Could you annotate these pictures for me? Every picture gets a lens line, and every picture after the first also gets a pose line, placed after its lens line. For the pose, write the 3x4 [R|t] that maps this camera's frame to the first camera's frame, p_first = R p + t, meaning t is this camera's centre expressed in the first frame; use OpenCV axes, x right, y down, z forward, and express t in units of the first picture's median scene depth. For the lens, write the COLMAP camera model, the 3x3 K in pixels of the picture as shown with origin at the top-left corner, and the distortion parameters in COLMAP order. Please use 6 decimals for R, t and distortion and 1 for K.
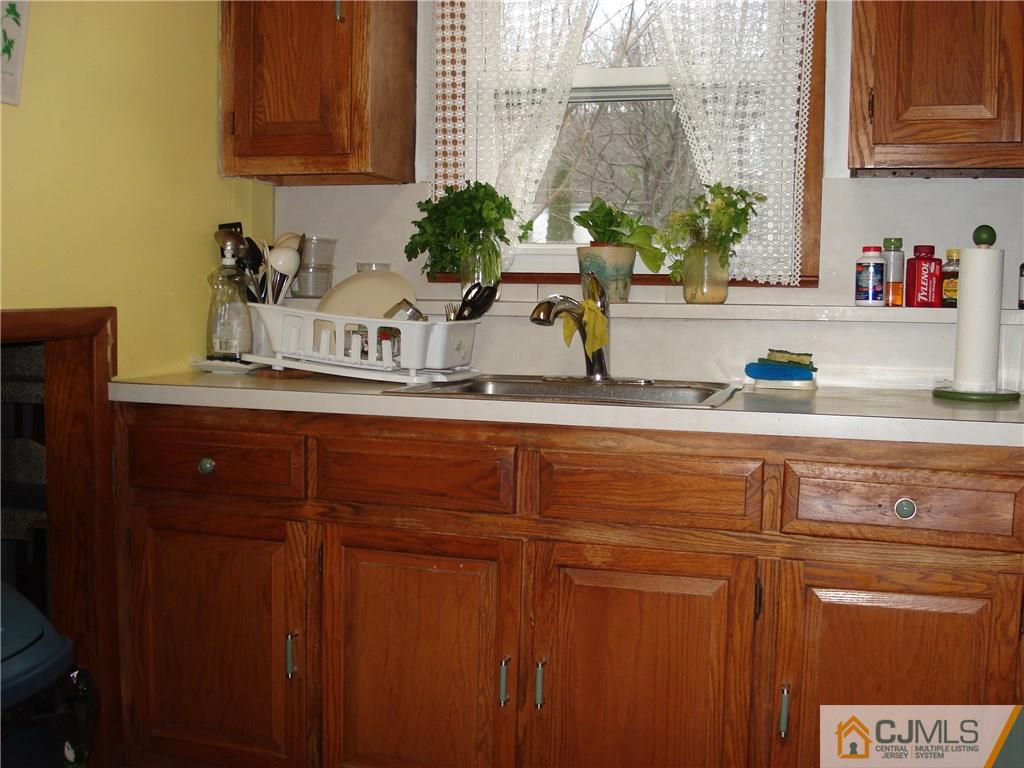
lens RADIAL K [[1149.7, 0, 510.1], [0, 1149.7, 387.1], [0, 0, 1]] dist [-0.116349, 0.000000]
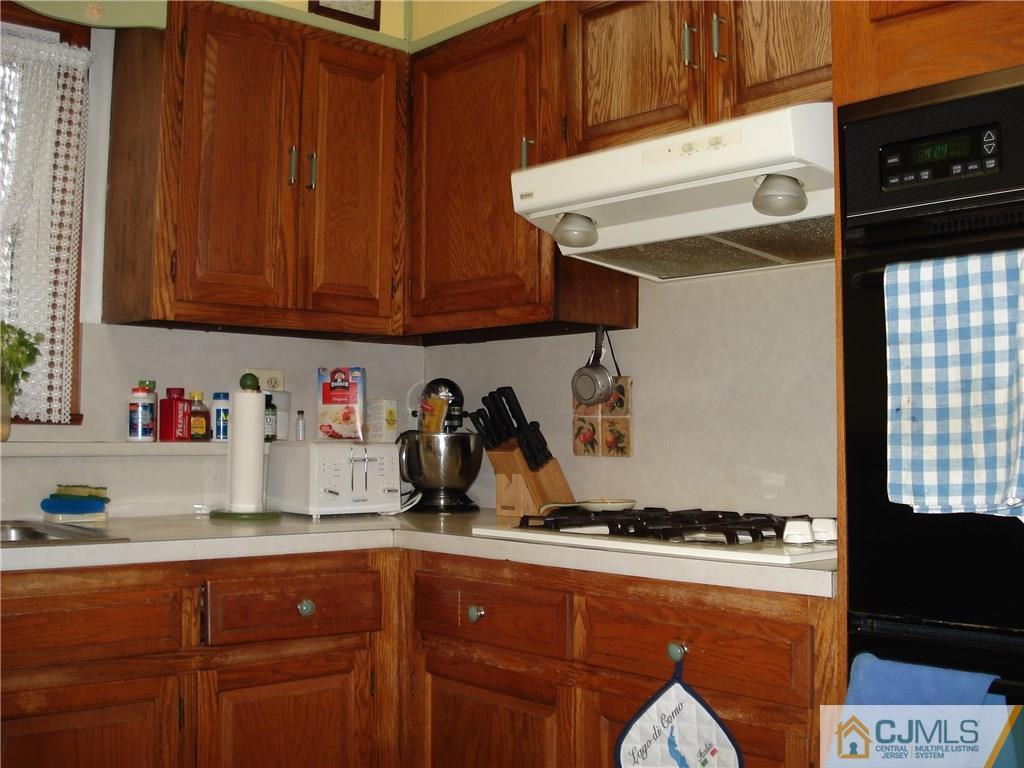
lens RADIAL K [[1149.7, 0, 508.5], [0, 1149.7, 382.6], [0, 0, 1]] dist [-0.116349, 0.000000]
pose [[0.524667, 0.028747, 0.850822, -0.462840], [0.068449, 0.994769, -0.075820, -0.020964], [-0.848551, 0.098018, 0.519955, 0.118894]]
